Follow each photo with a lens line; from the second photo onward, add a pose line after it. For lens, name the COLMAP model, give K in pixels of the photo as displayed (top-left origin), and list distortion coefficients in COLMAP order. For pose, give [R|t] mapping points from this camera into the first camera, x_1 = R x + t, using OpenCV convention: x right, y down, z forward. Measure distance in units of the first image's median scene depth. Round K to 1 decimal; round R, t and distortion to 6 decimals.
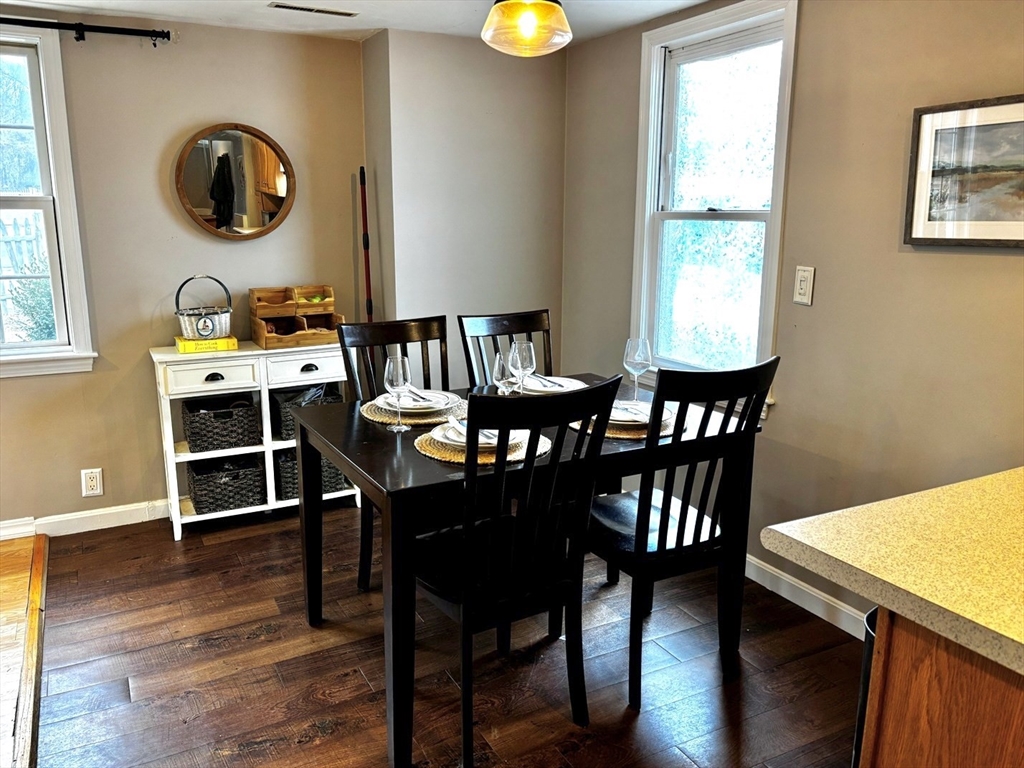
lens RADIAL K [[795.6, 0, 514.3], [0, 795.6, 369.3], [0, 0, 1]] dist [0.075514, -0.075620]
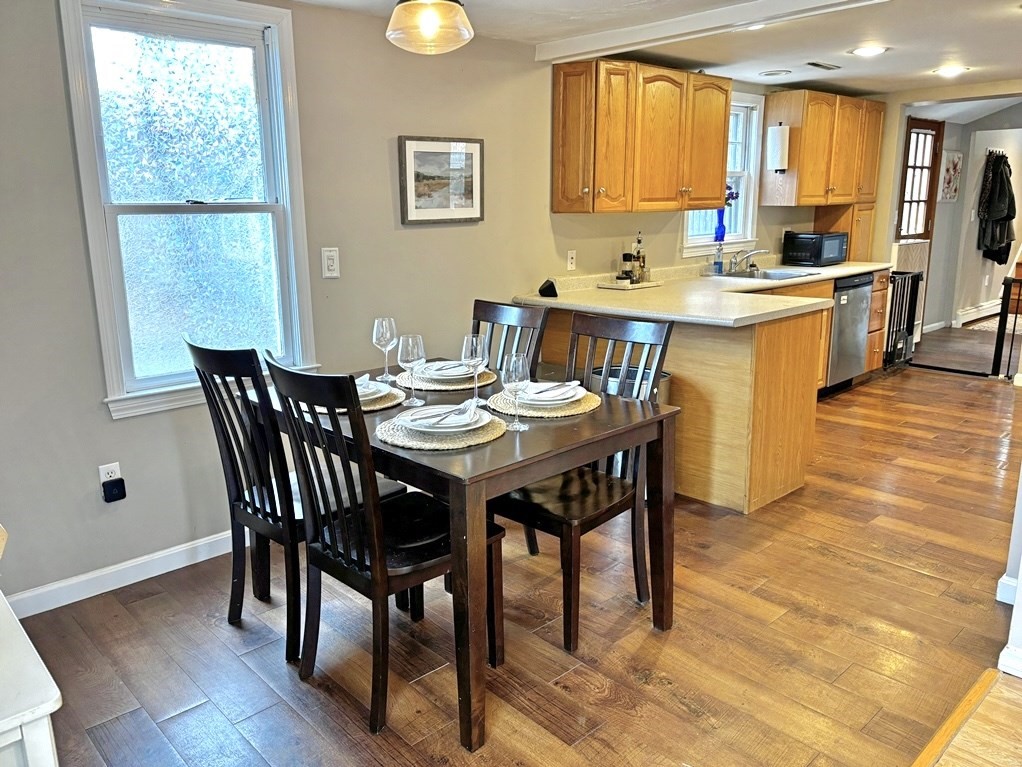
lens RADIAL K [[774.7, 0, 515.5], [0, 774.7, 380.2], [0, 0, 1]] dist [0.083319, -0.101990]
pose [[-0.284489, -0.222434, 0.932518, -0.987229], [0.192956, 0.939519, 0.282970, -0.247373], [-0.939060, 0.260437, -0.224363, 1.172378]]
